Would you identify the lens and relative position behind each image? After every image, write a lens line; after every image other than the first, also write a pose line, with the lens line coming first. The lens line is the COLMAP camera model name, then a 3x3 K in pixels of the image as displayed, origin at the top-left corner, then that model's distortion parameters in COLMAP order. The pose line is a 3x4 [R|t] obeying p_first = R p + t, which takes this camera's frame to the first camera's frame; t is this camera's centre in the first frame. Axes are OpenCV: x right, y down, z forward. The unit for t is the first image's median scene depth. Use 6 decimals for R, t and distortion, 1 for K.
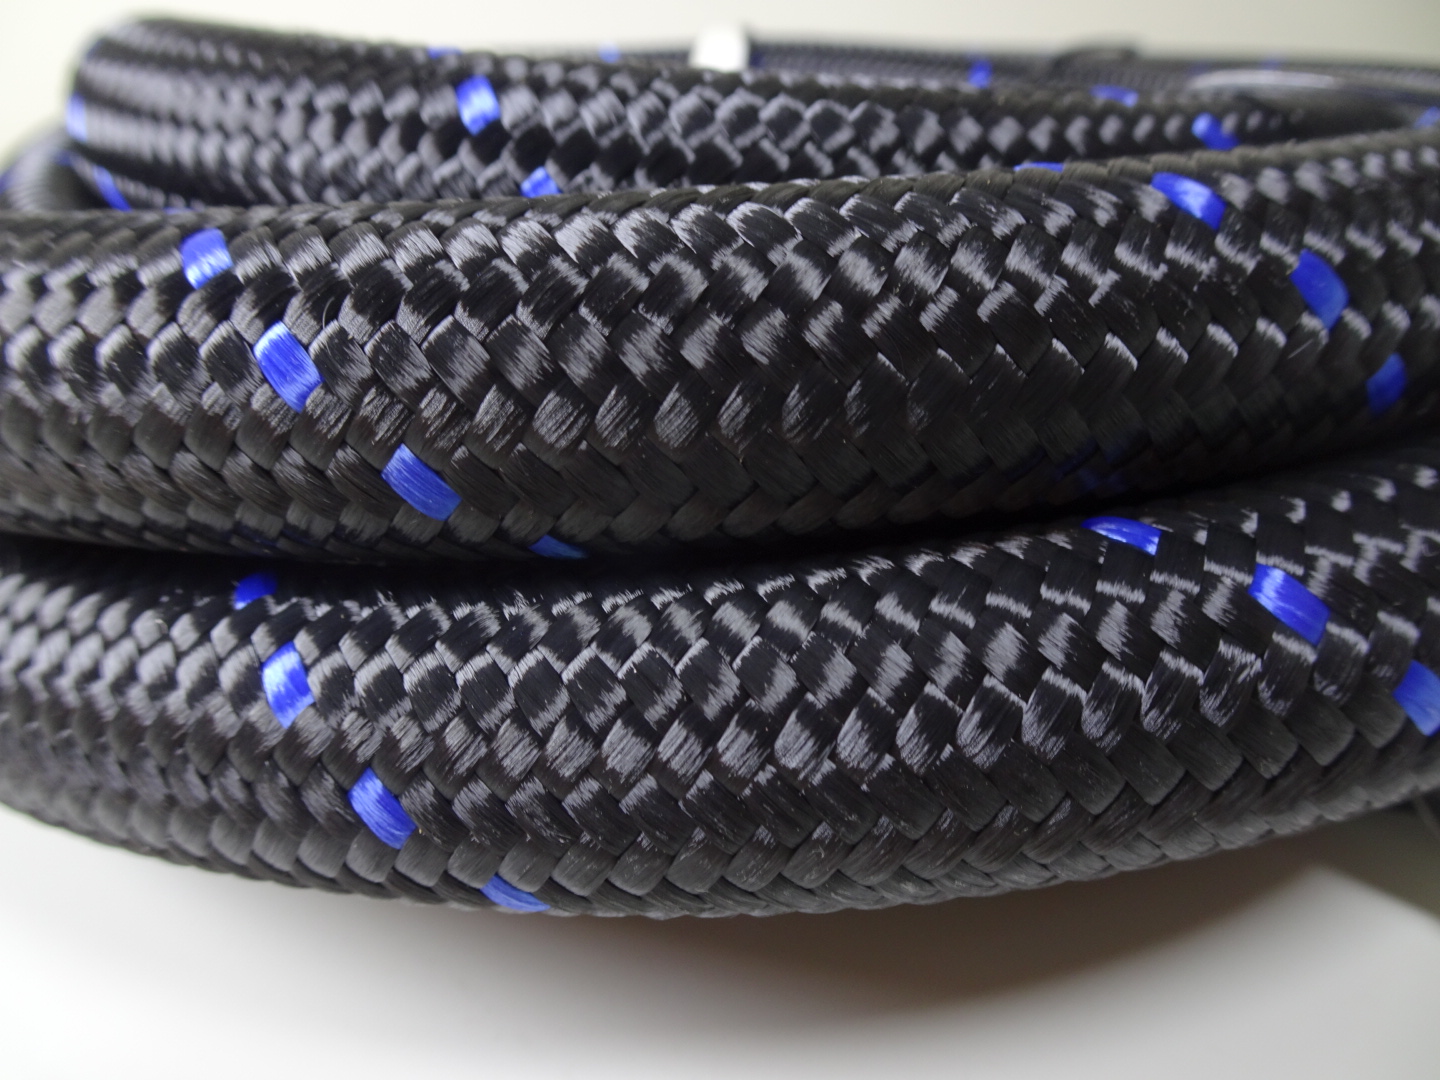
lens RADIAL K [[1008.6, 0, 720.0], [0, 1008.6, 540.0], [0, 0, 1]] dist [0.010528, 0.002063]
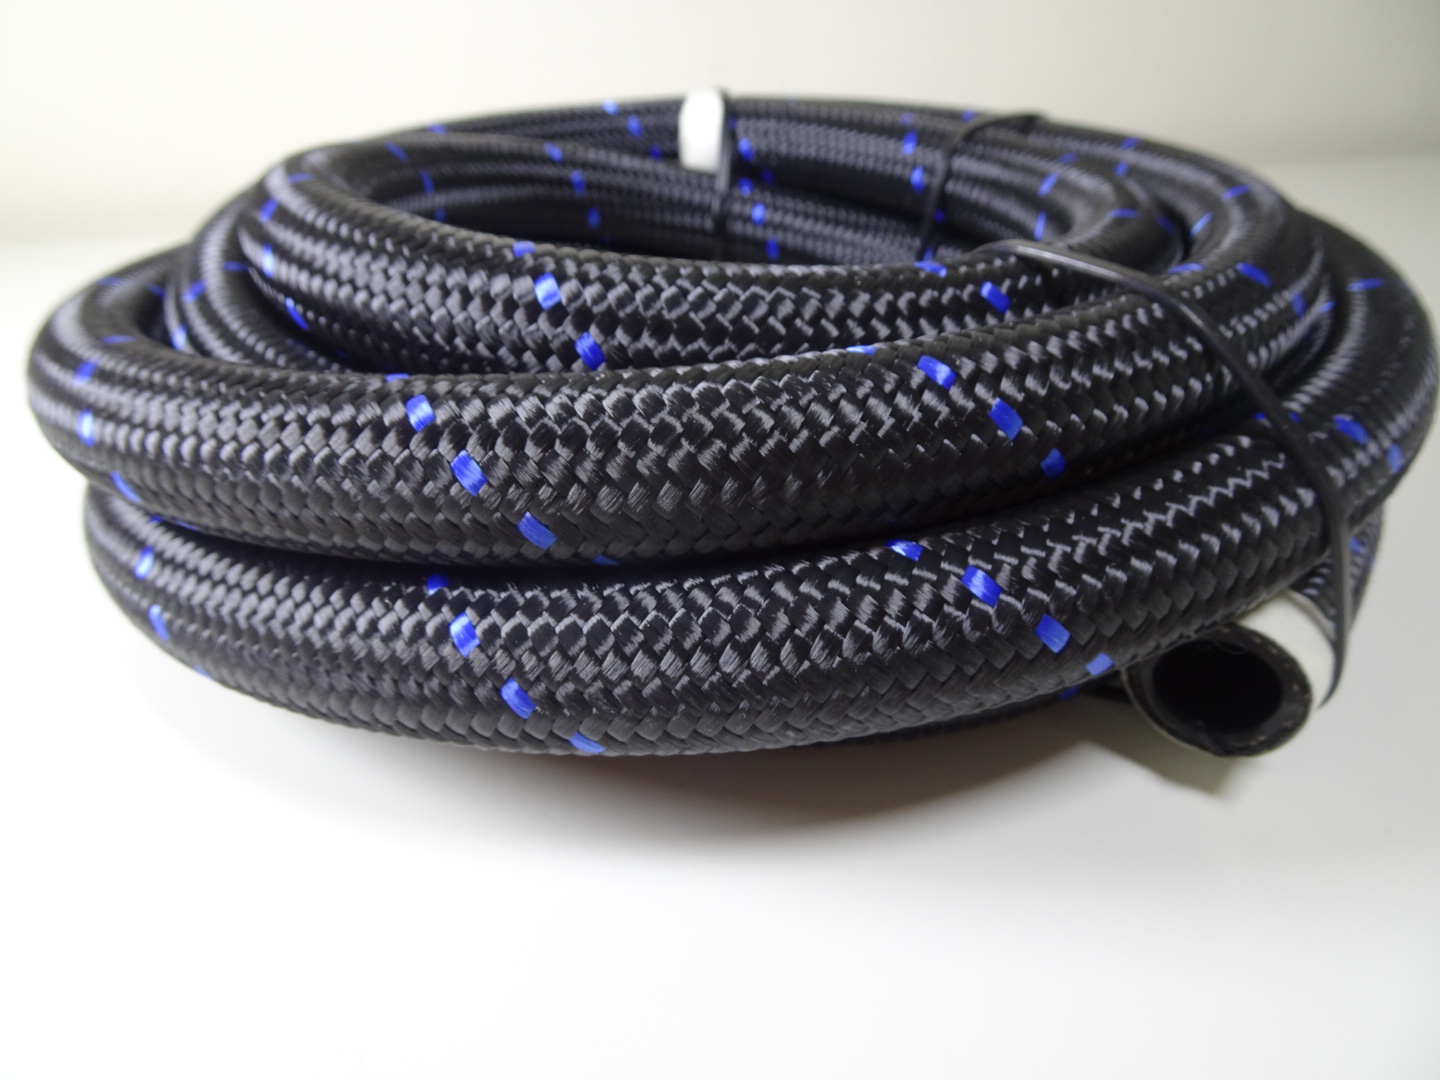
lens RADIAL K [[1008.6, 0, 720.0], [0, 1008.6, 540.0], [0, 0, 1]] dist [0.010528, 0.002063]
pose [[0.999888, -0.013386, -0.006639, 0.068388], [0.013679, 0.998833, 0.046325, -0.120742], [0.006011, -0.046411, 0.998904, -0.922014]]
